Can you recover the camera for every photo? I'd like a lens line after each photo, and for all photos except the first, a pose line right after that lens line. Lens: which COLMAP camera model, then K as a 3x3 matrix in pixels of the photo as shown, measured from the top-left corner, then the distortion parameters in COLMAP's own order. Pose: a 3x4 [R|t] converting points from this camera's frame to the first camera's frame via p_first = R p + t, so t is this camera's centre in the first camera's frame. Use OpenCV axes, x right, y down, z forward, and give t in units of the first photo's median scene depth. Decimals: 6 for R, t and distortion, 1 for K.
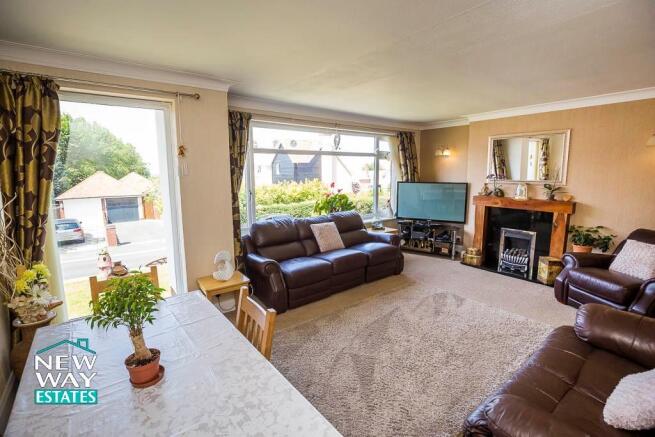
lens RADIAL K [[298.1, 0, 336.4], [0, 298.1, 212.3], [0, 0, 1]] dist [-0.004291, -0.000745]
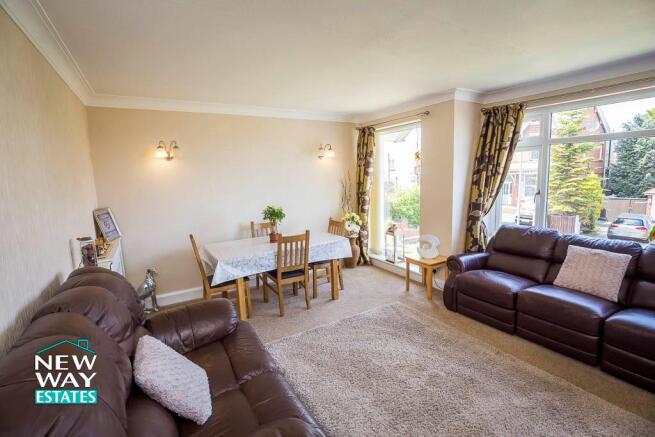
lens RADIAL K [[316.2, 0, 325.6], [0, 316.2, 210.5], [0, 0, 1]] dist [-0.031157, 0.009771]
pose [[-0.147031, 0.124797, -0.981228, 0.775621], [-0.107548, 0.984111, 0.141279, -0.086594], [0.983268, 0.126301, -0.131273, 0.606701]]
